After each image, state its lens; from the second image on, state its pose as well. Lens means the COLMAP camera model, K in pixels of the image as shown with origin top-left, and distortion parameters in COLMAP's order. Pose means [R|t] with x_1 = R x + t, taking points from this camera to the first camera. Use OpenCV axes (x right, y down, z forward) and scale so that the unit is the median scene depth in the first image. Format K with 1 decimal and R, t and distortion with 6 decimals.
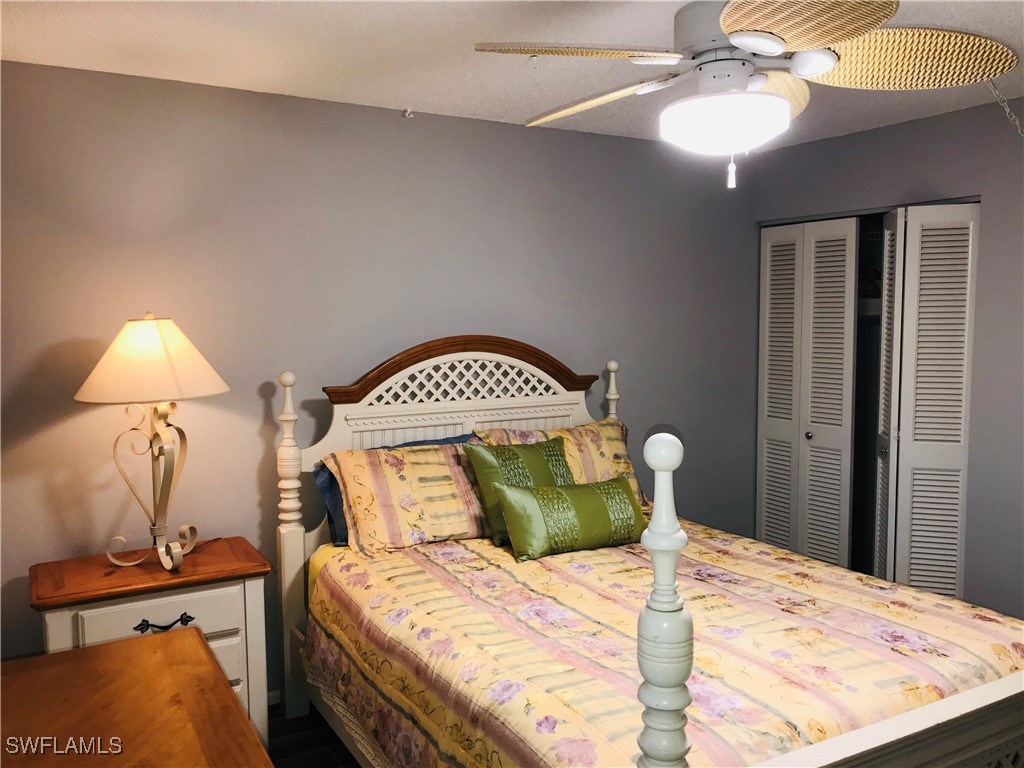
lens RADIAL K [[836.4, 0, 508.8], [0, 836.4, 385.5], [0, 0, 1]] dist [0.029206, -0.046432]
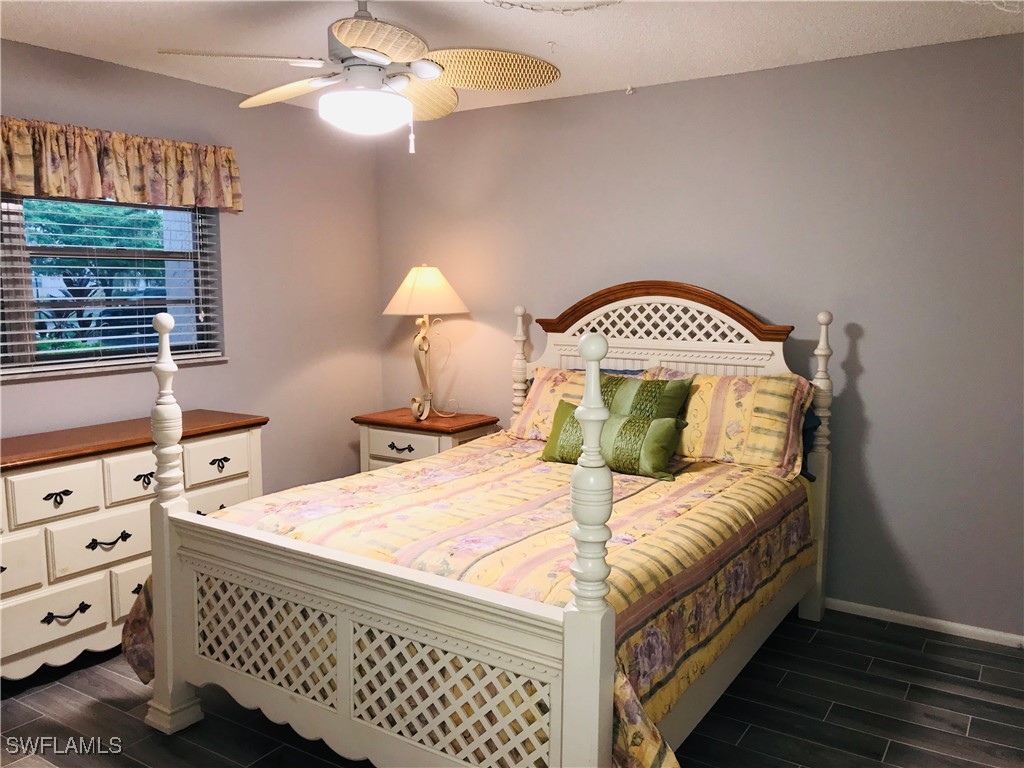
lens RADIAL K [[836.4, 0, 507.2], [0, 836.4, 384.7], [0, 0, 1]] dist [0.029206, -0.046432]
pose [[0.437968, 0.112517, -0.891922, 0.871488], [-0.080232, 0.993070, 0.085880, -0.002910], [0.895403, 0.033948, 0.443960, 0.328257]]
